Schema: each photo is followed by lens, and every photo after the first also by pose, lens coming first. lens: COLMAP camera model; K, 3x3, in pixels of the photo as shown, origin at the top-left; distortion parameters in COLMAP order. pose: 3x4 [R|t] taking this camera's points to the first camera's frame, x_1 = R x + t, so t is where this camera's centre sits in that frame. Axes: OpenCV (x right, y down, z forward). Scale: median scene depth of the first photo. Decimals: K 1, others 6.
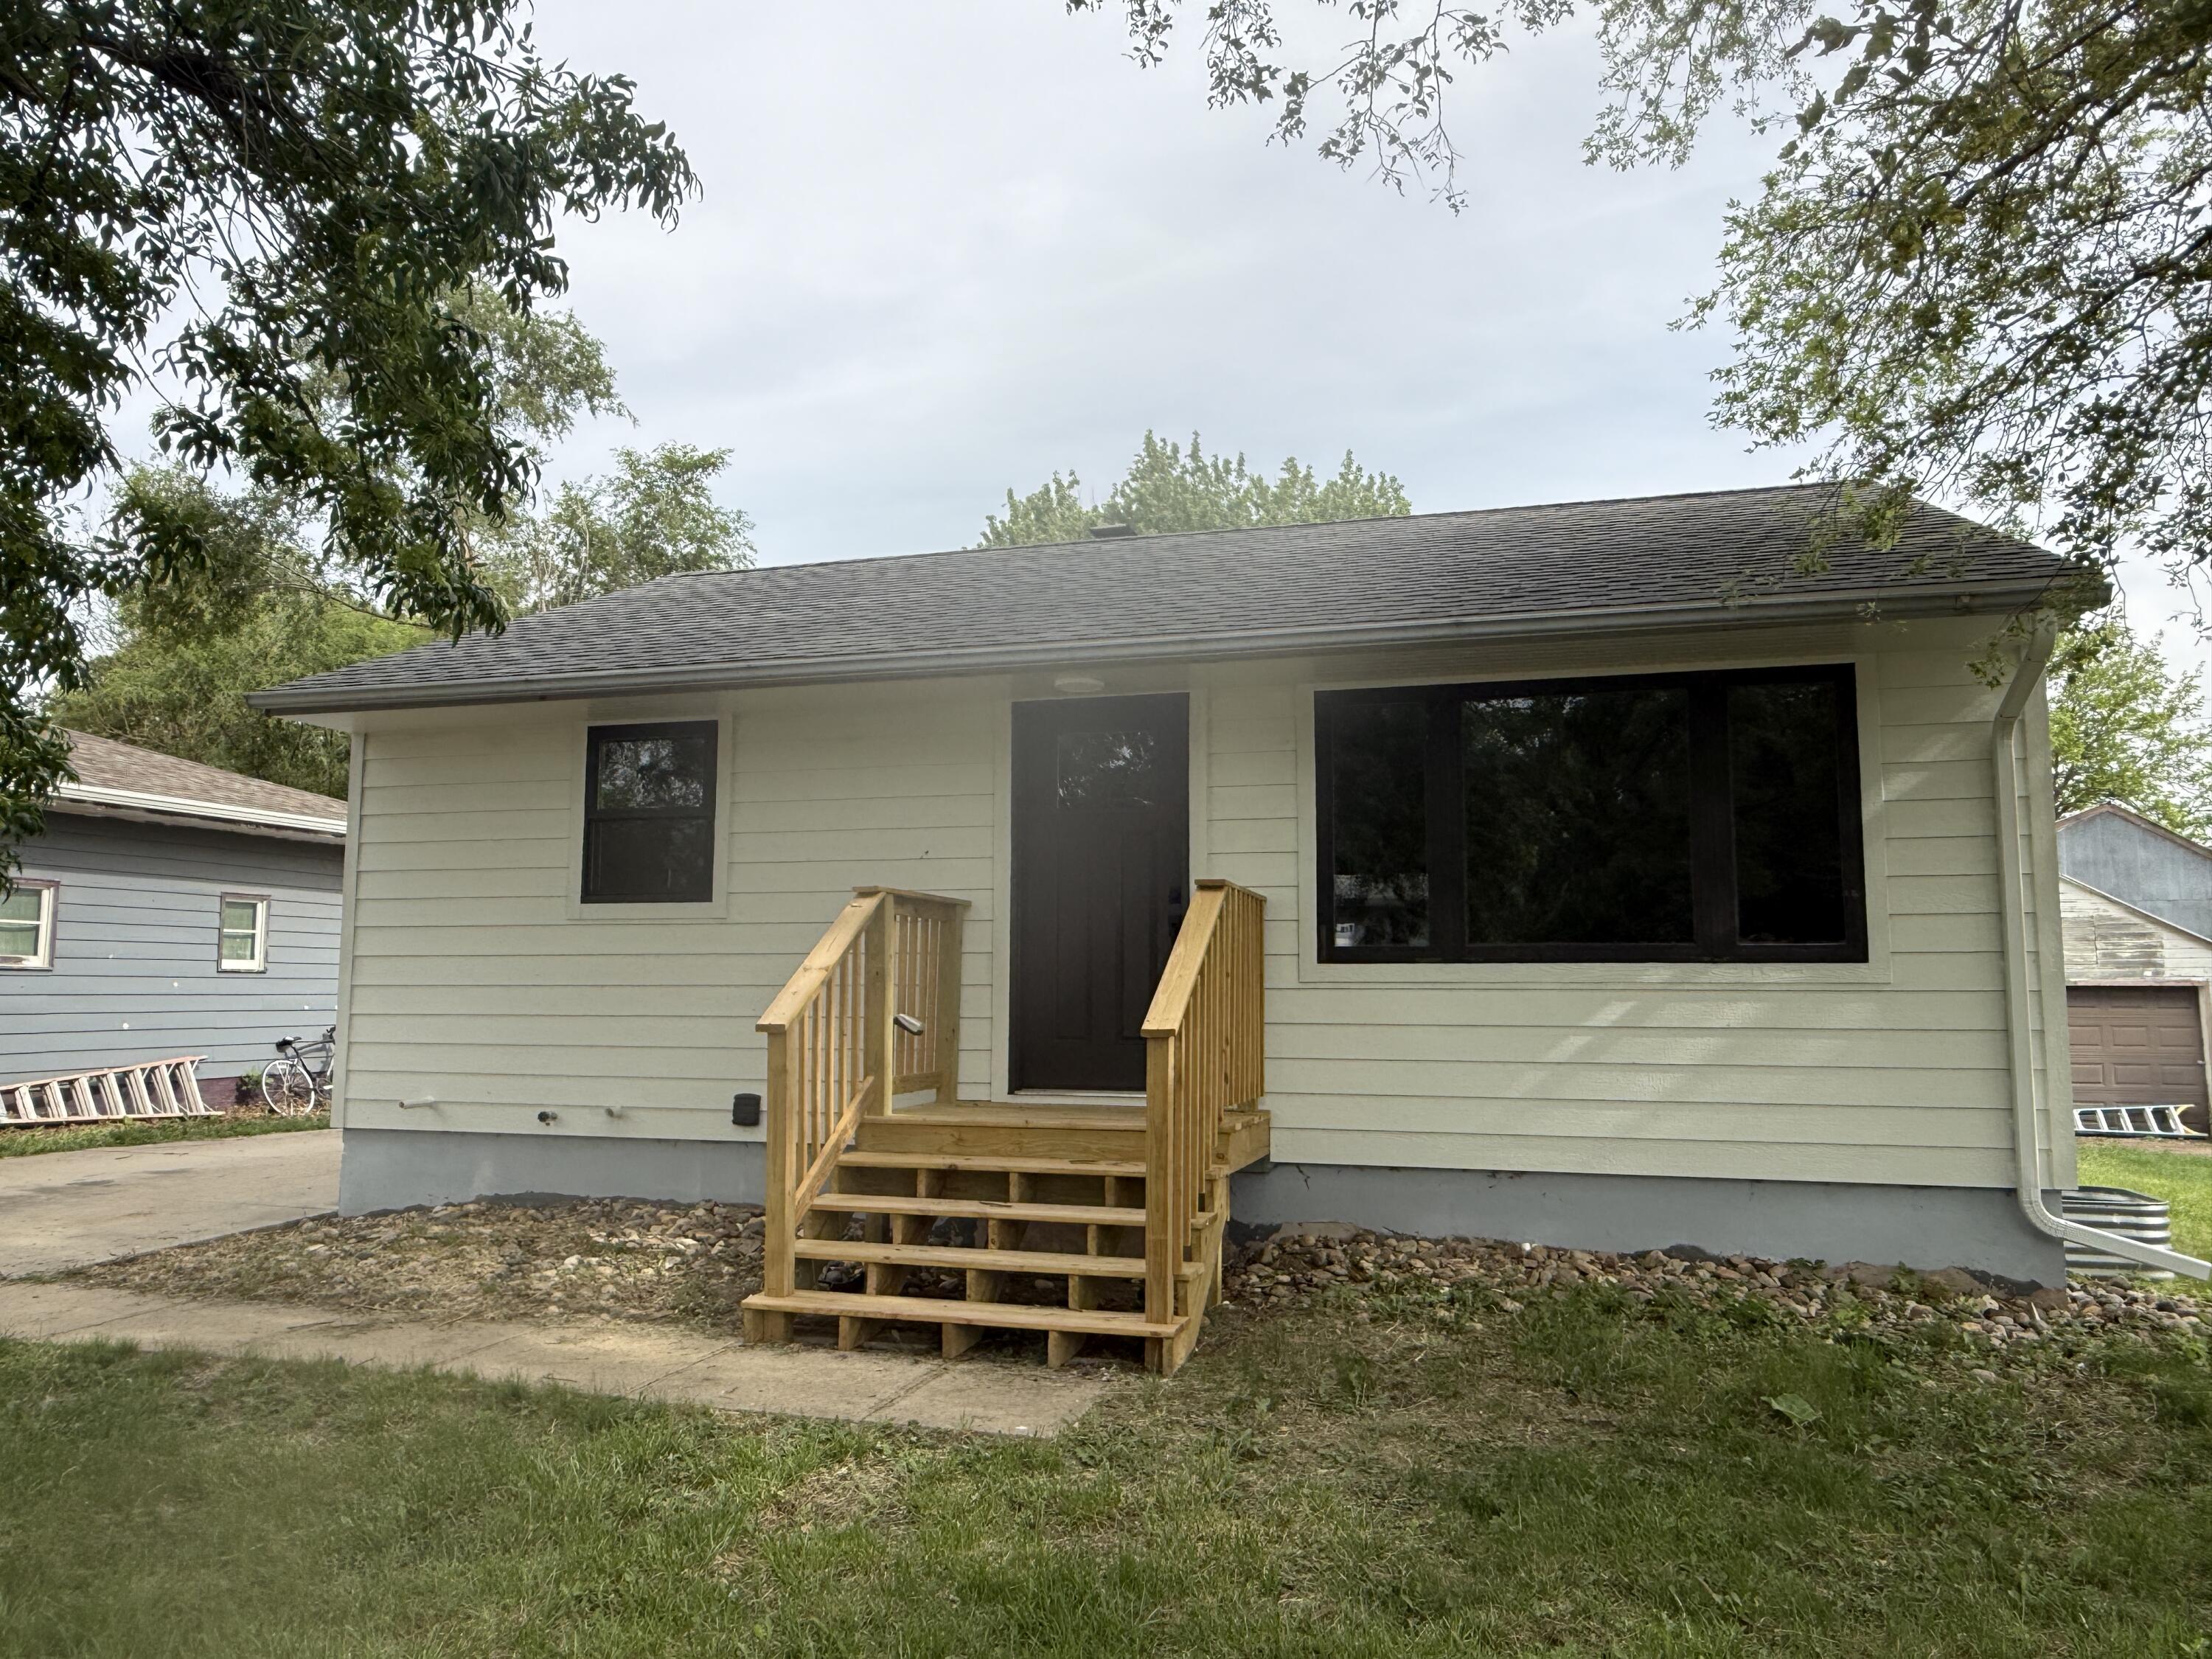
lens RADIAL K [[1555.6, 0, 1090.8], [0, 1555.6, 821.9], [0, 0, 1]] dist [0.002446, 0.001168]
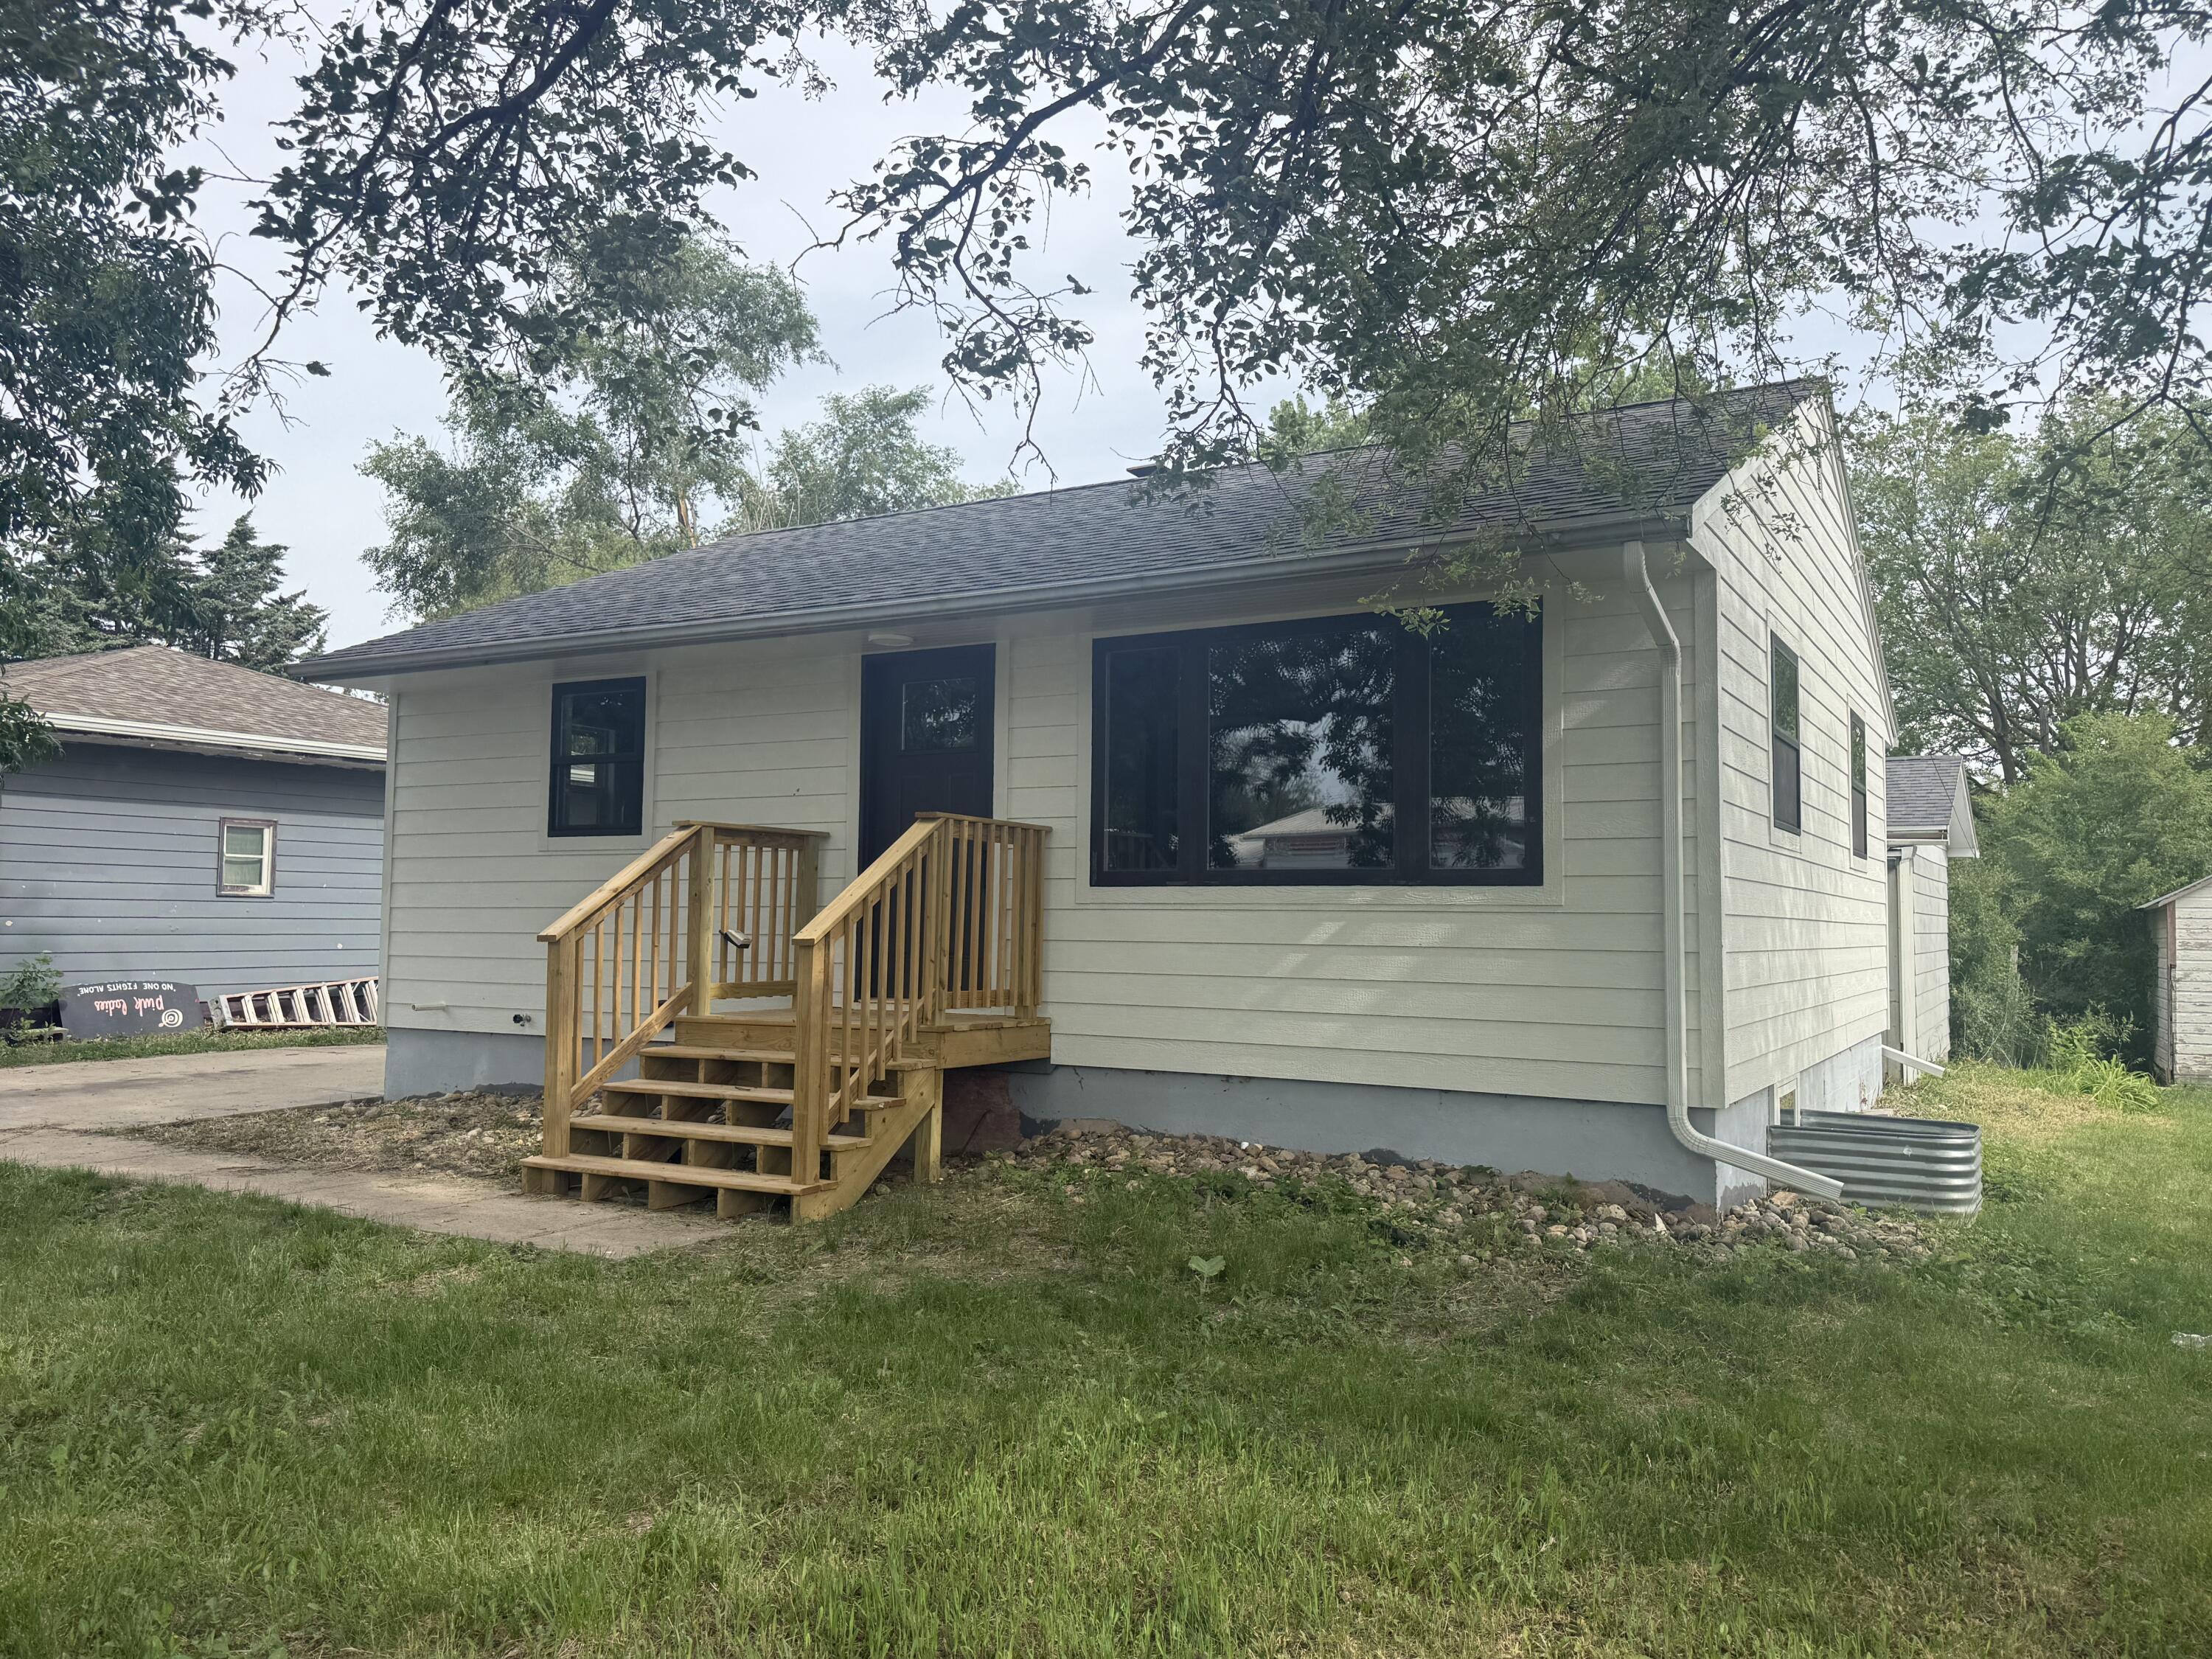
lens RADIAL K [[1661.0, 0, 1111.3], [0, 1661.0, 827.0], [0, 0, 1]] dist [0.076304, -0.012692]
pose [[0.971341, -0.008437, -0.237541, 0.423455], [0.019838, 0.998761, 0.045646, -0.004559], [0.236862, -0.049050, 0.970304, -0.129971]]
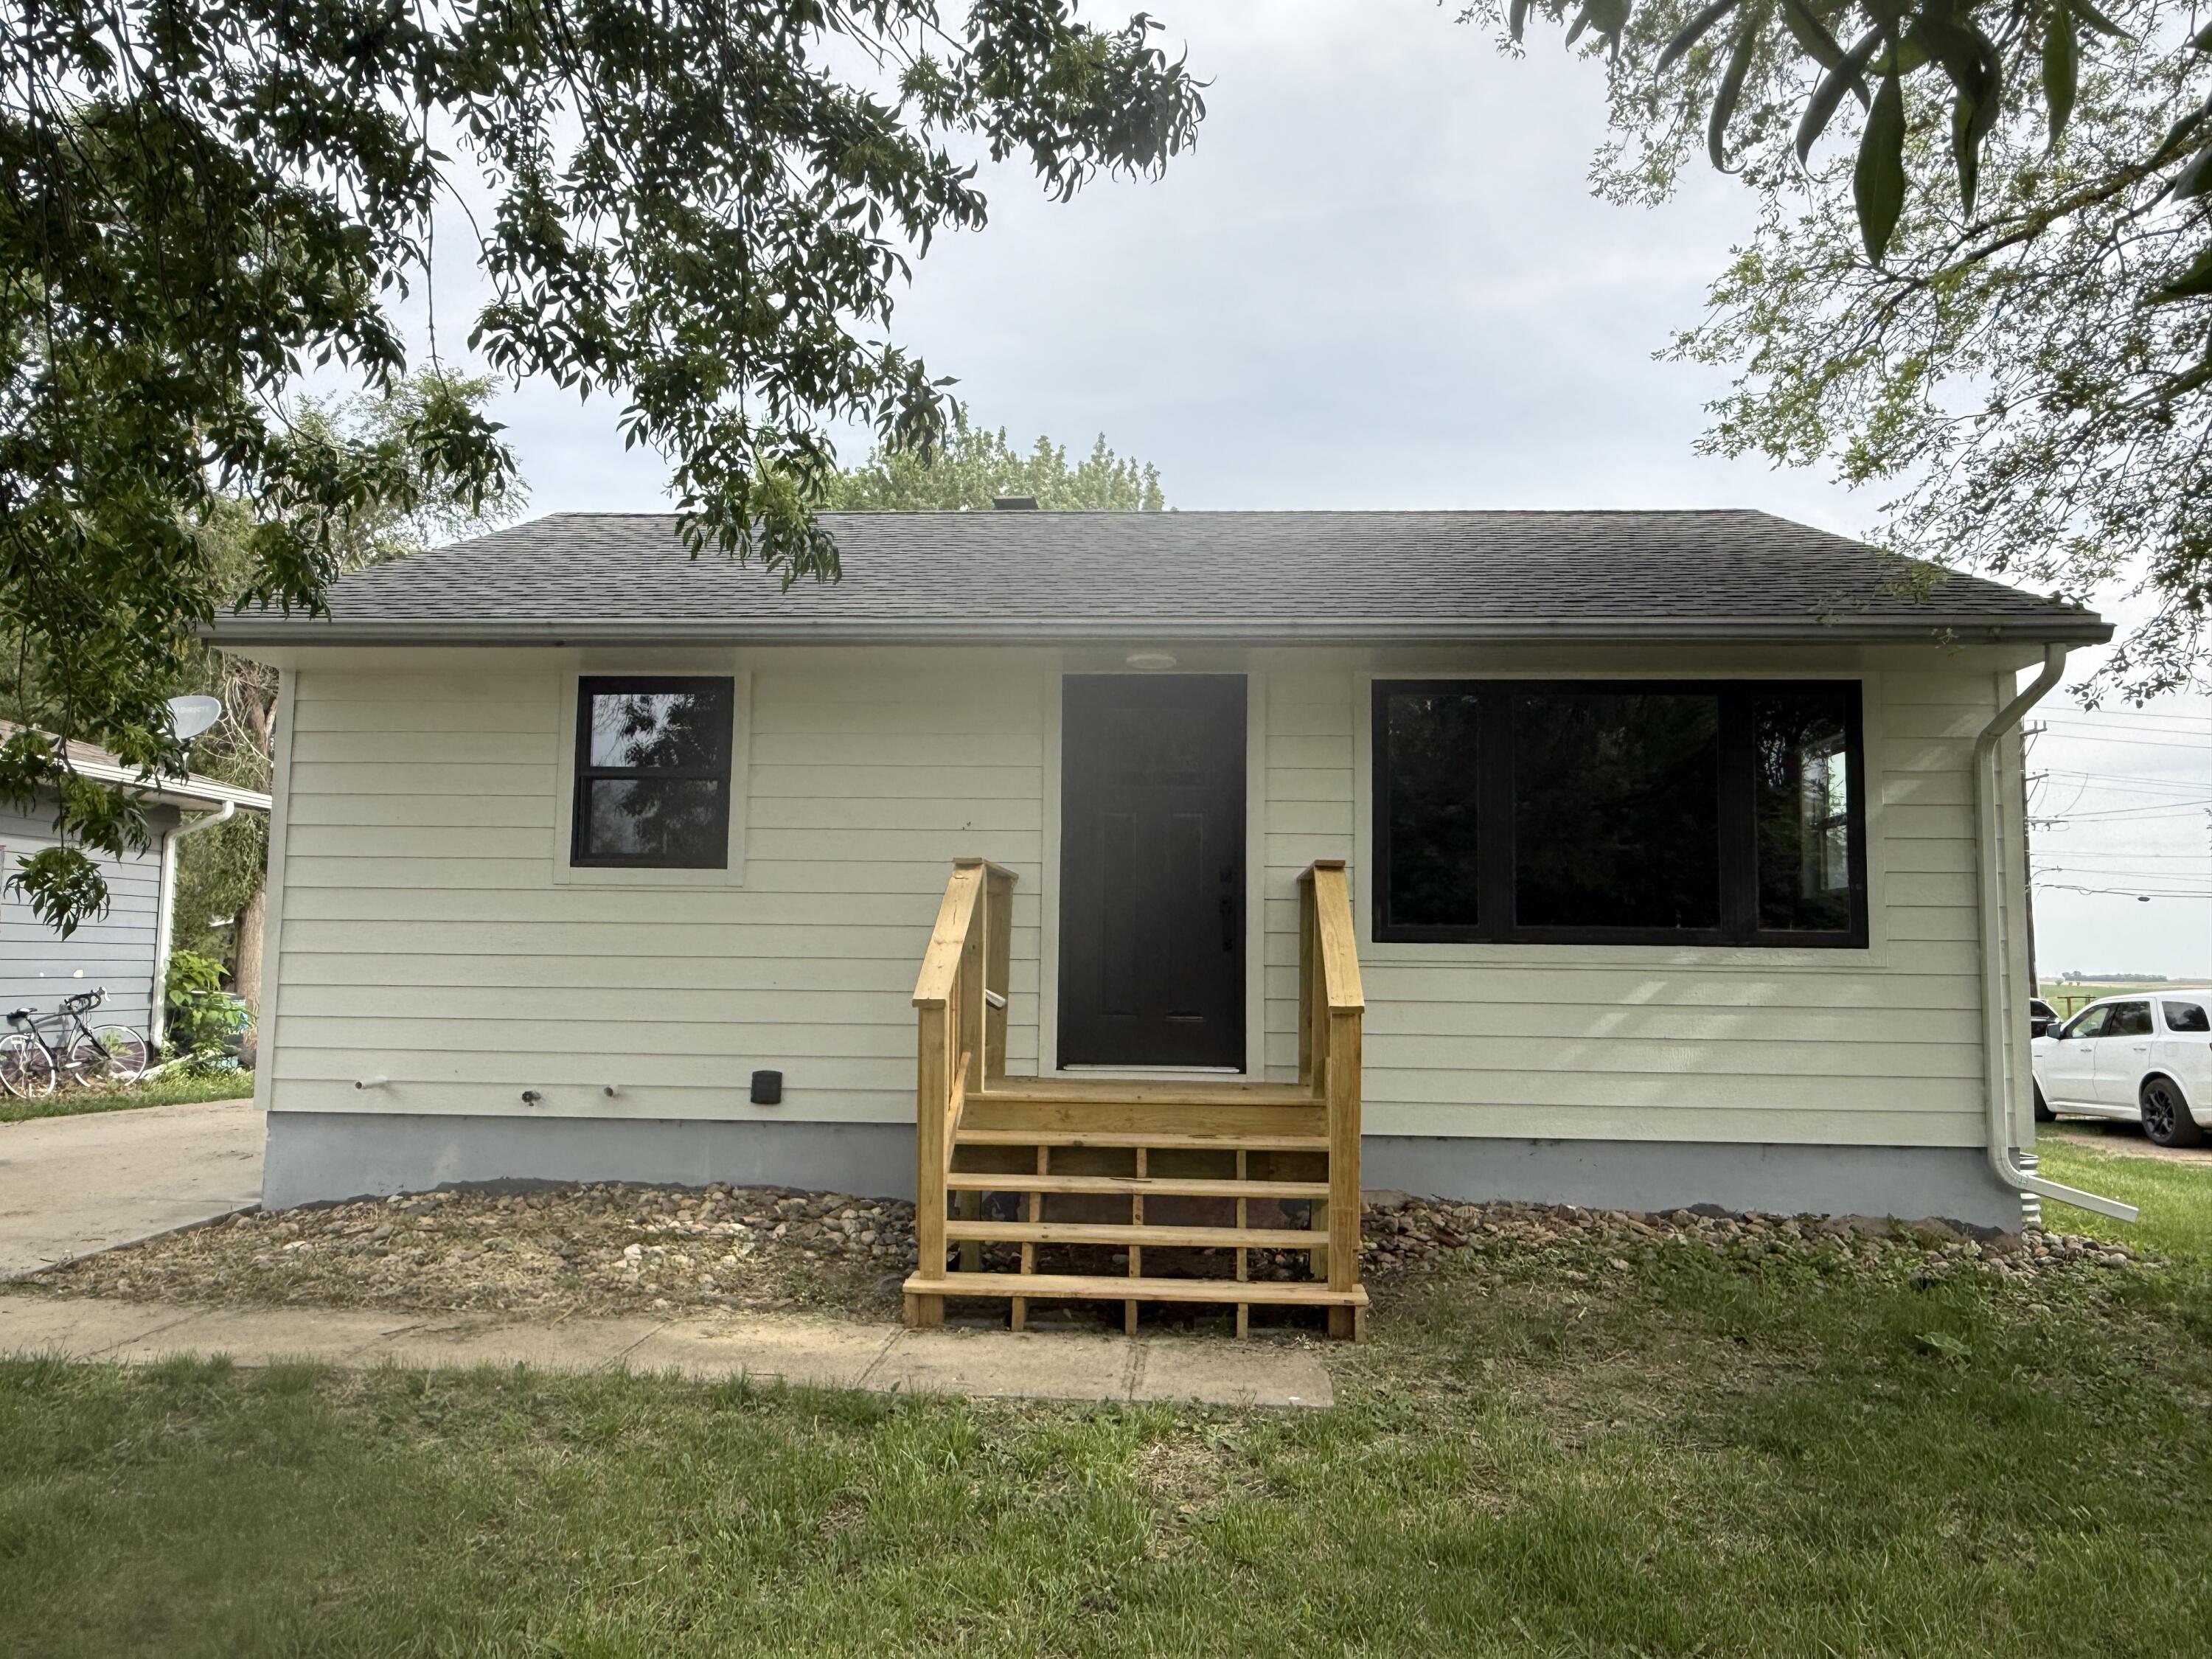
lens RADIAL K [[1555.6, 0, 1089.9], [0, 1555.6, 828.7], [0, 0, 1]] dist [0.002446, 0.001168]
pose [[0.973642, 0.029572, 0.226156, -0.263293], [-0.034449, 0.999251, 0.017645, 0.003140], [-0.225465, -0.024970, 0.973931, 0.032728]]
